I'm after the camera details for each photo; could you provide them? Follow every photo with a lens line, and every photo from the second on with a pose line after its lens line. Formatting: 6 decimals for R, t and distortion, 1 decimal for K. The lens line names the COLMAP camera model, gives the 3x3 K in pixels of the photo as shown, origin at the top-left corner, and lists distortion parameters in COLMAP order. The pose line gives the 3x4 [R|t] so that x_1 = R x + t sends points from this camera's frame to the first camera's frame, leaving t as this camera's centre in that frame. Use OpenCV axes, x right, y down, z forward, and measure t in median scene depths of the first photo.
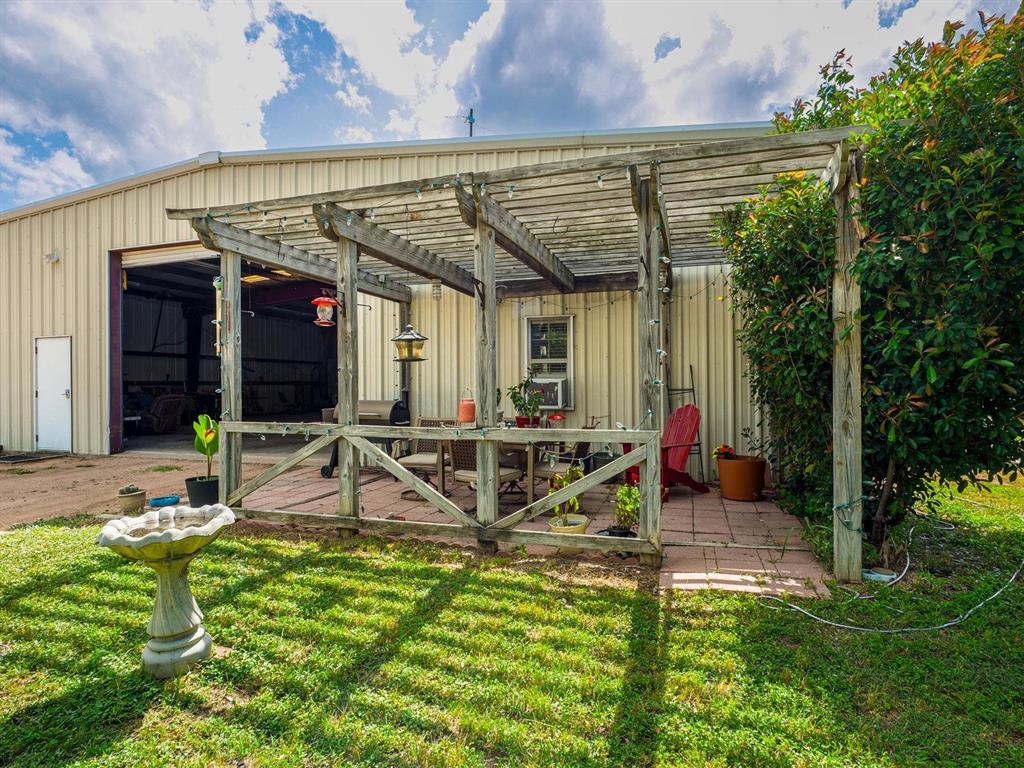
lens RADIAL K [[559.1, 0, 514.7], [0, 559.1, 378.7], [0, 0, 1]] dist [-0.001277, 0.001121]
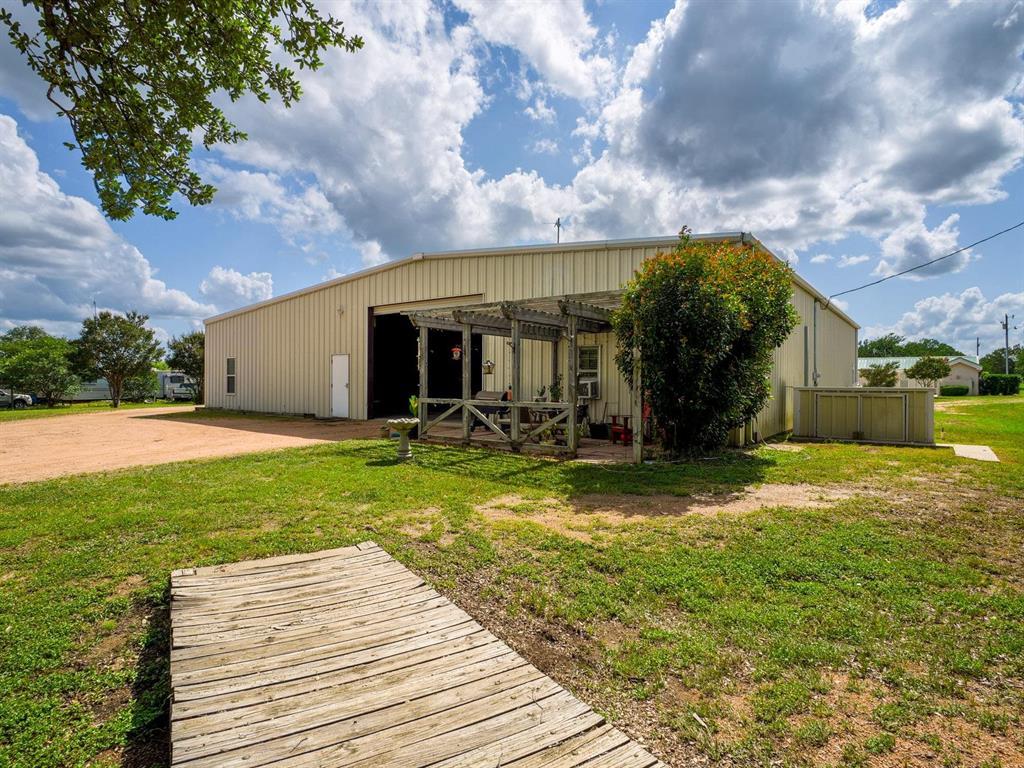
lens RADIAL K [[559.1, 0, 514.7], [0, 559.1, 378.7], [0, 0, 1]] dist [-0.001277, 0.001121]
pose [[0.946280, 0.010373, -0.323183, 0.314545], [-0.009064, 0.999943, 0.005555, -0.011300], [0.323222, -0.002327, 0.946320, -0.563674]]
